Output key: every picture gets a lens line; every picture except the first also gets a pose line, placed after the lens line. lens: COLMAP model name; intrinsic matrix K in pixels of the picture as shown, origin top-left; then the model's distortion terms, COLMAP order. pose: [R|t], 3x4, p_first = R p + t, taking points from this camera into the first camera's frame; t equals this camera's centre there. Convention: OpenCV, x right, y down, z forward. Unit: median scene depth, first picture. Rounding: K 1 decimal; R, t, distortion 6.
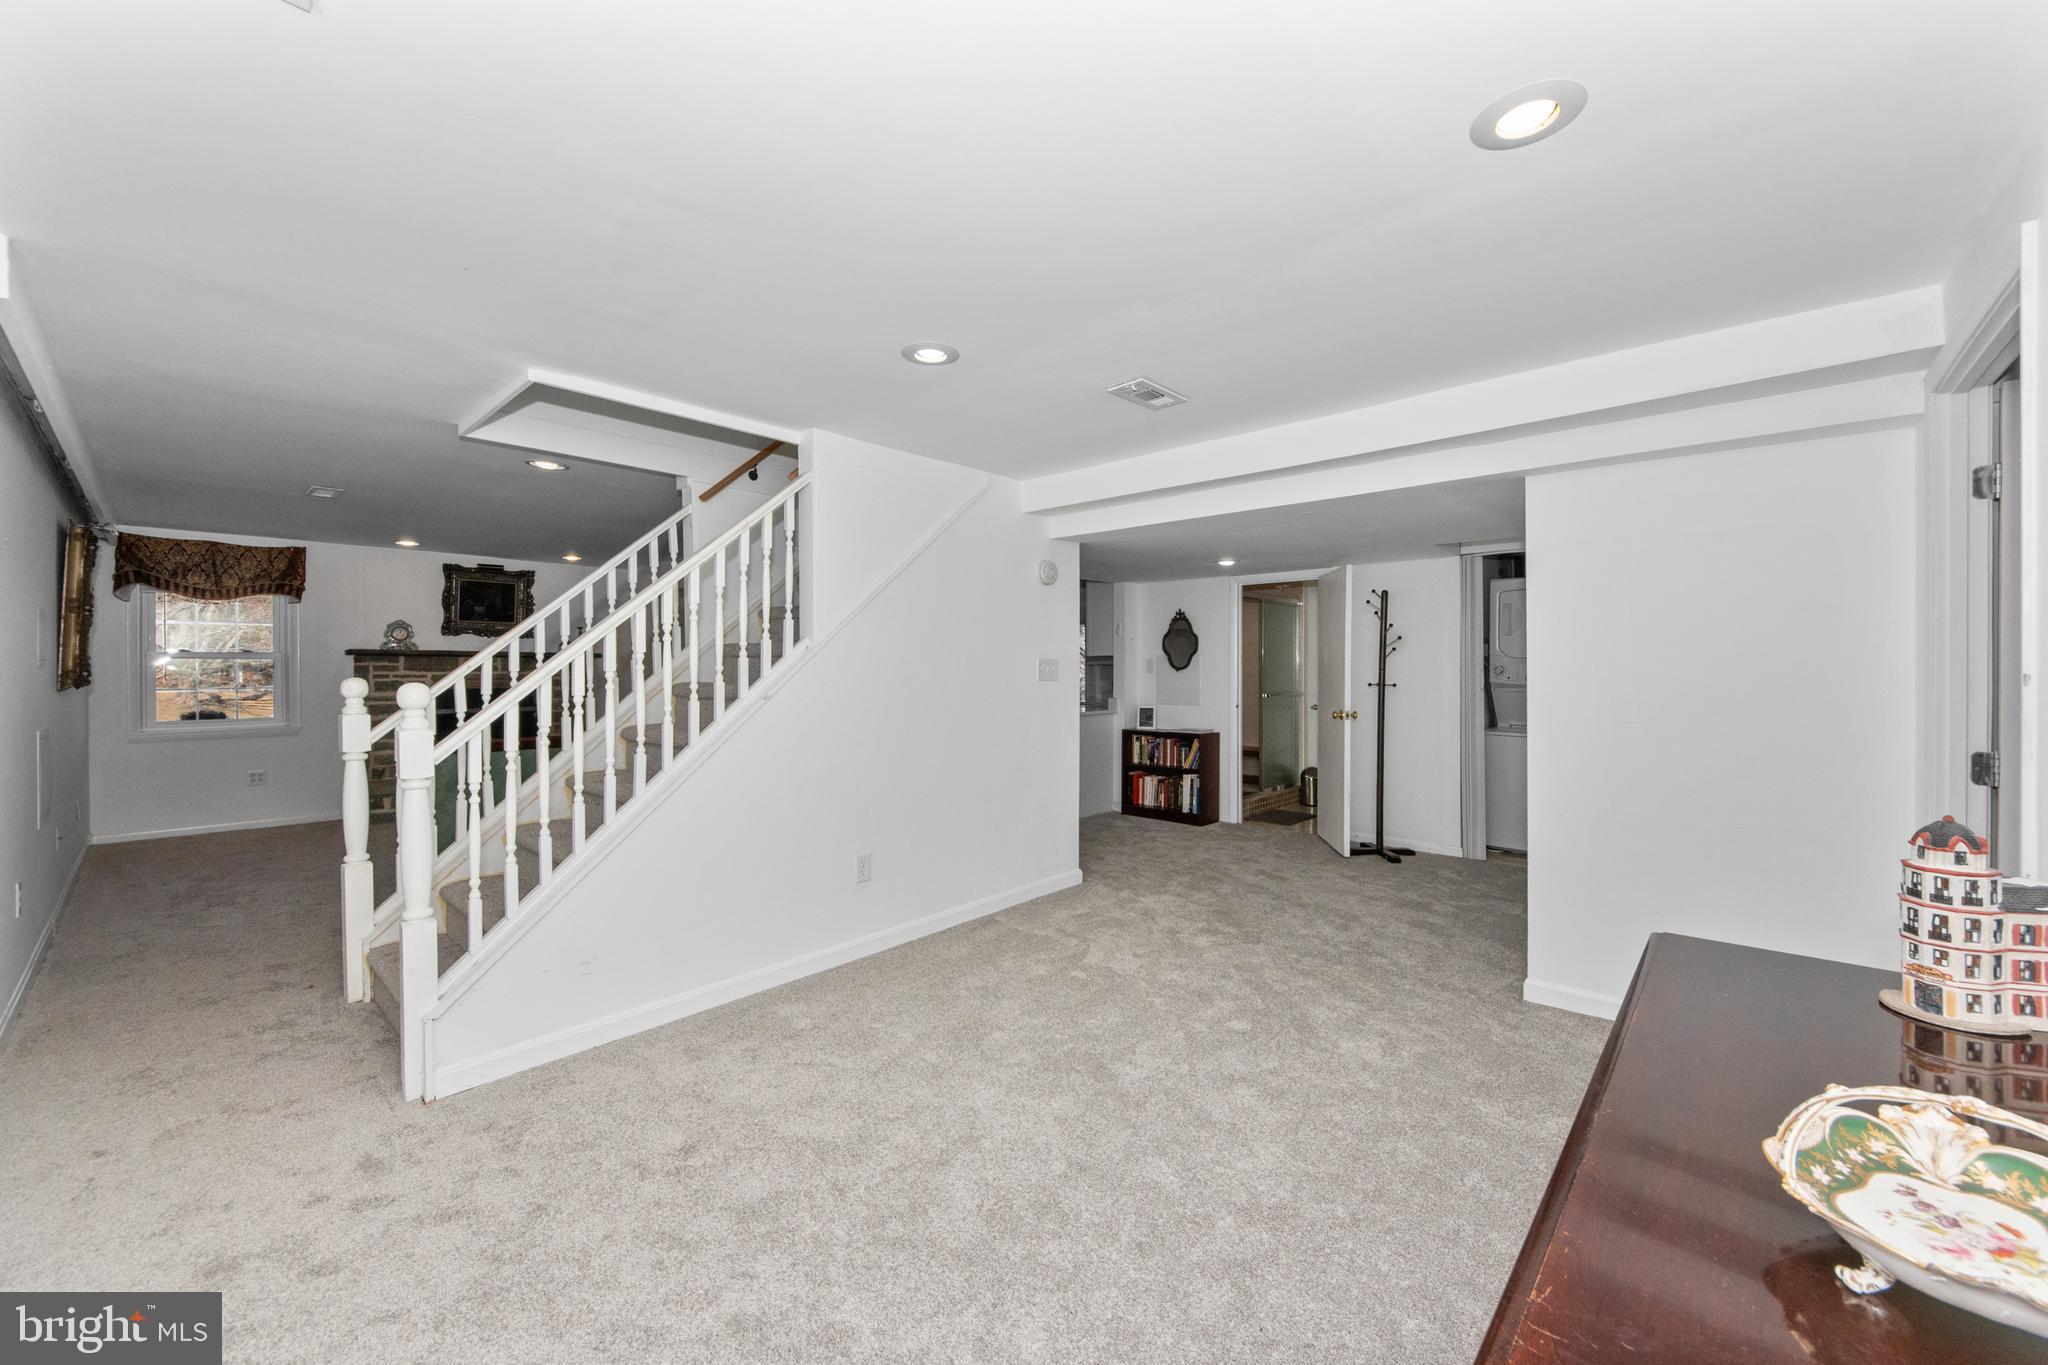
lens RADIAL K [[777.8, 0, 1035.4], [0, 777.8, 677.2], [0, 0, 1]] dist [0.018980, -0.015216]
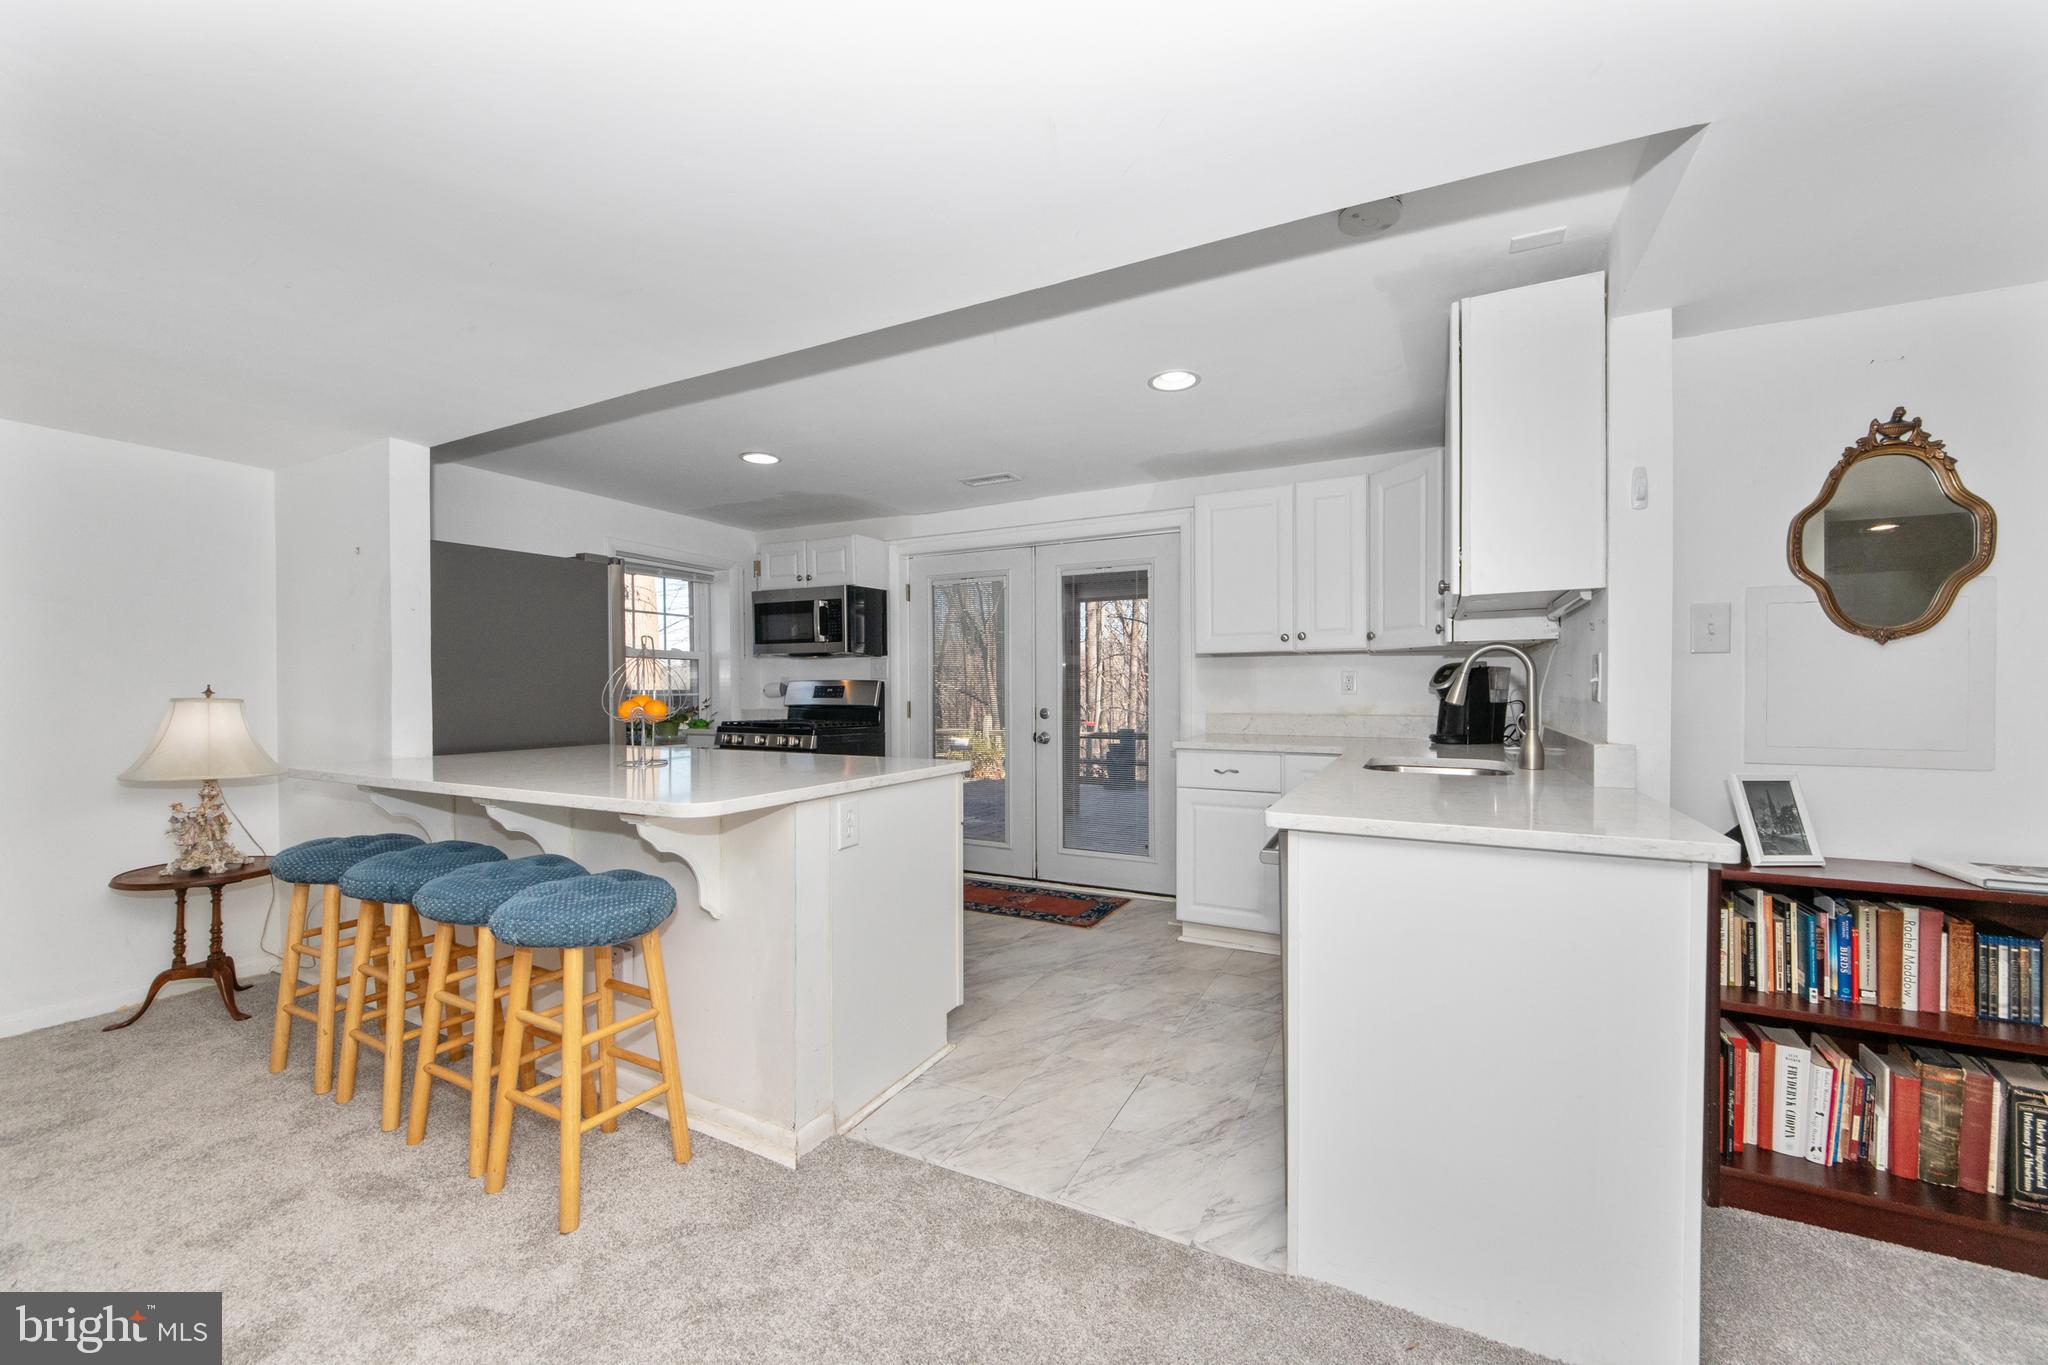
lens RADIAL K [[780.9, 0, 1035.4], [0, 780.9, 684.0], [0, 0, 1]] dist [0.008526, -0.008283]
pose [[0.966485, -0.002156, 0.256714, -0.166951], [0.004915, 0.999937, -0.010108, 0.008556], [-0.256676, 0.011031, 0.966435, 0.817999]]
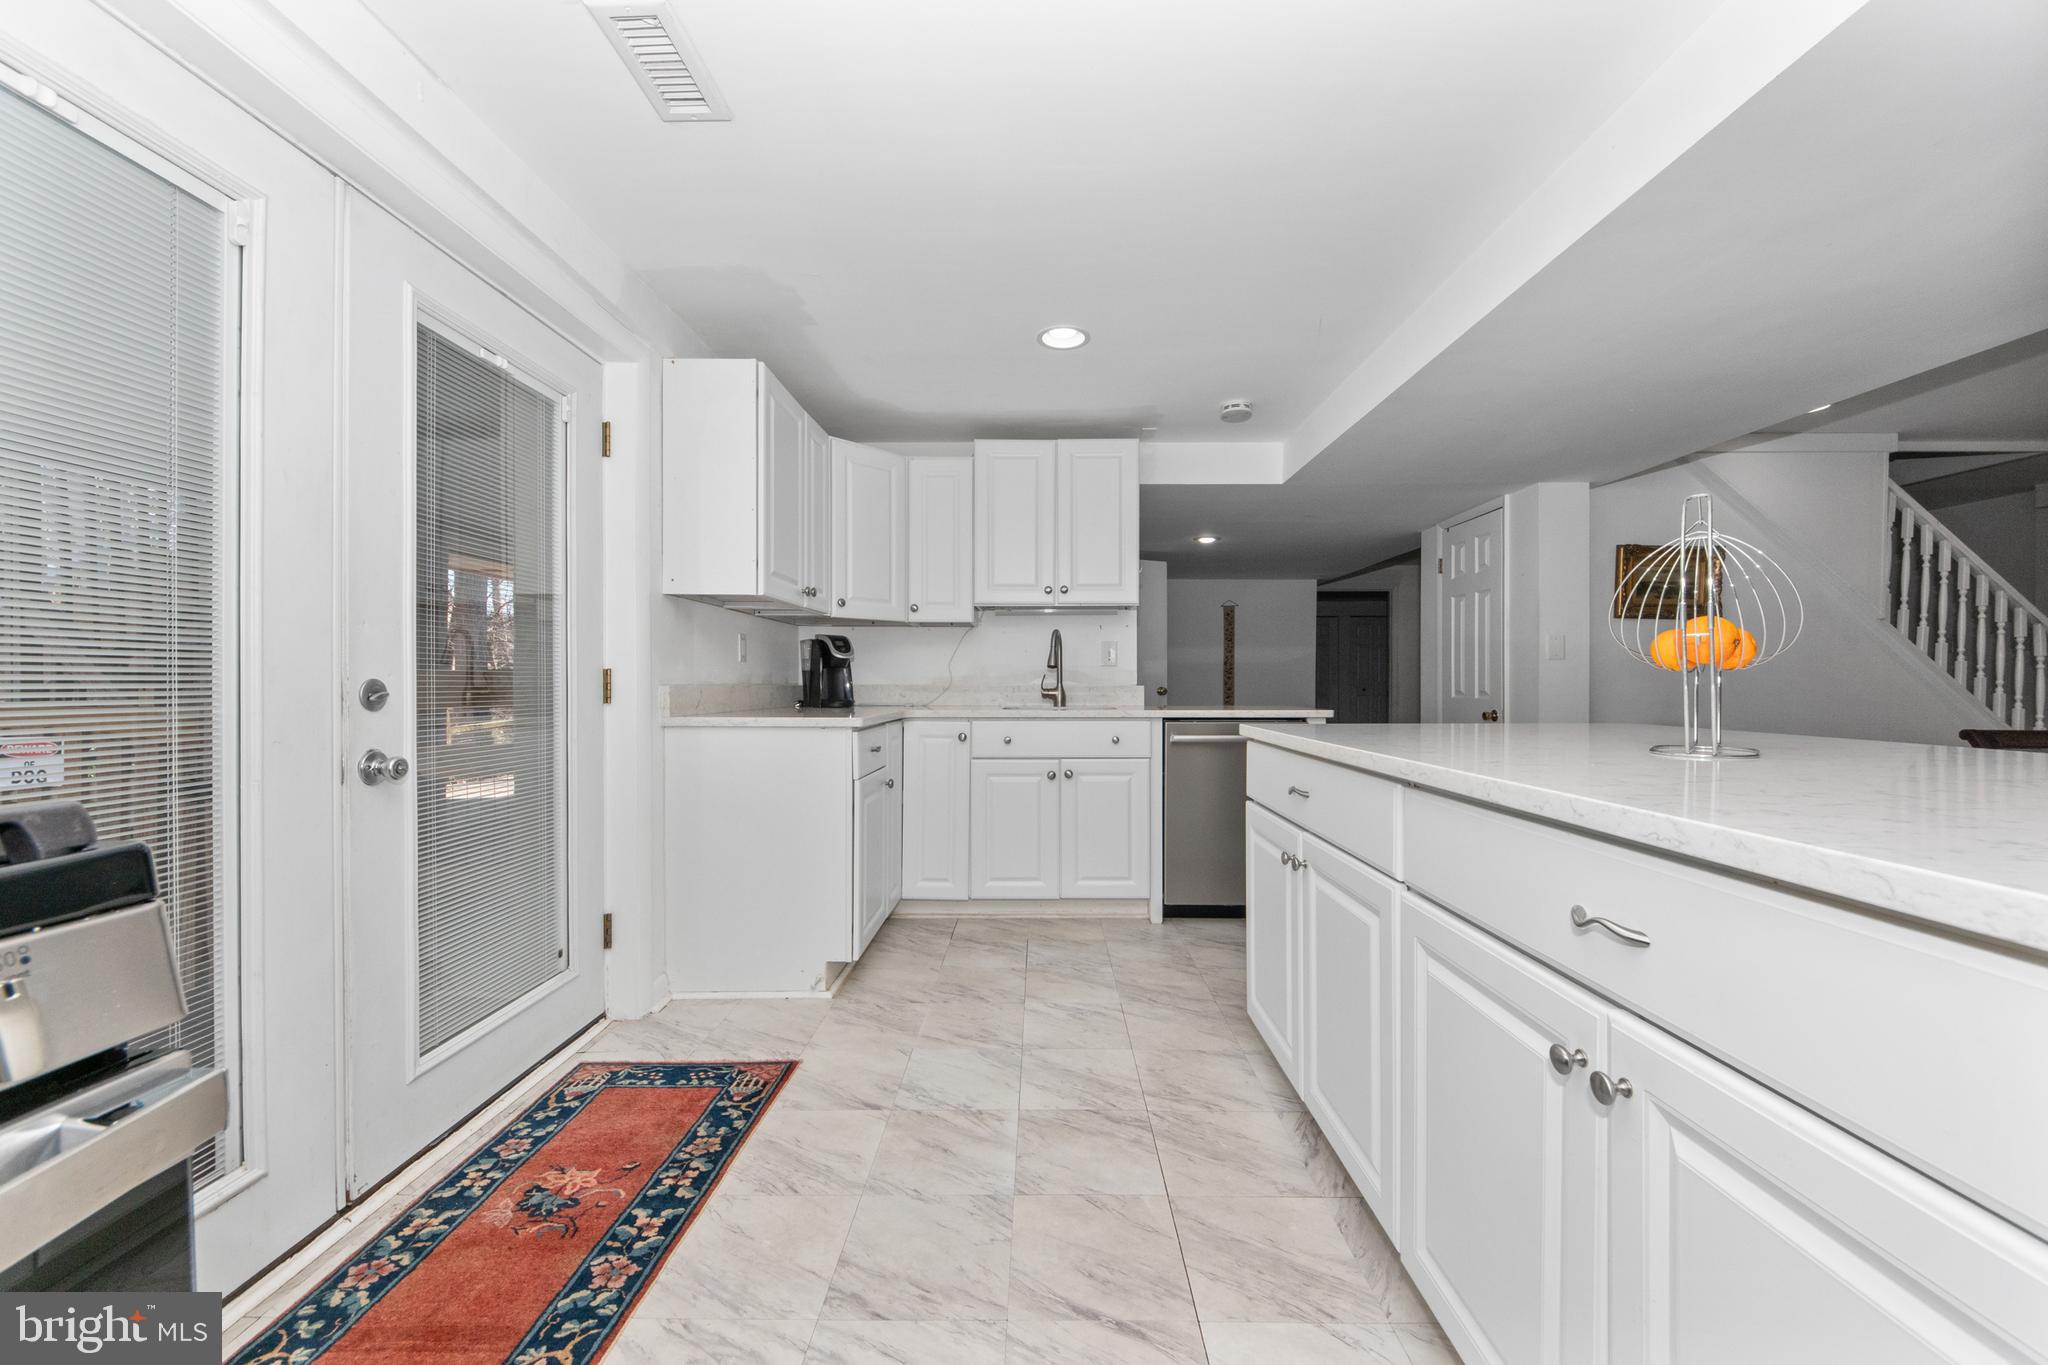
lens RADIAL K [[780.9, 0, 1035.4], [0, 780.9, 684.0], [0, 0, 1]] dist [0.008526, -0.008283]
pose [[-0.659117, -0.014178, 0.751907, -0.290639], [0.000823, 0.999808, 0.019574, 0.016084], [-0.752040, 0.013521, -0.658979, 1.488662]]
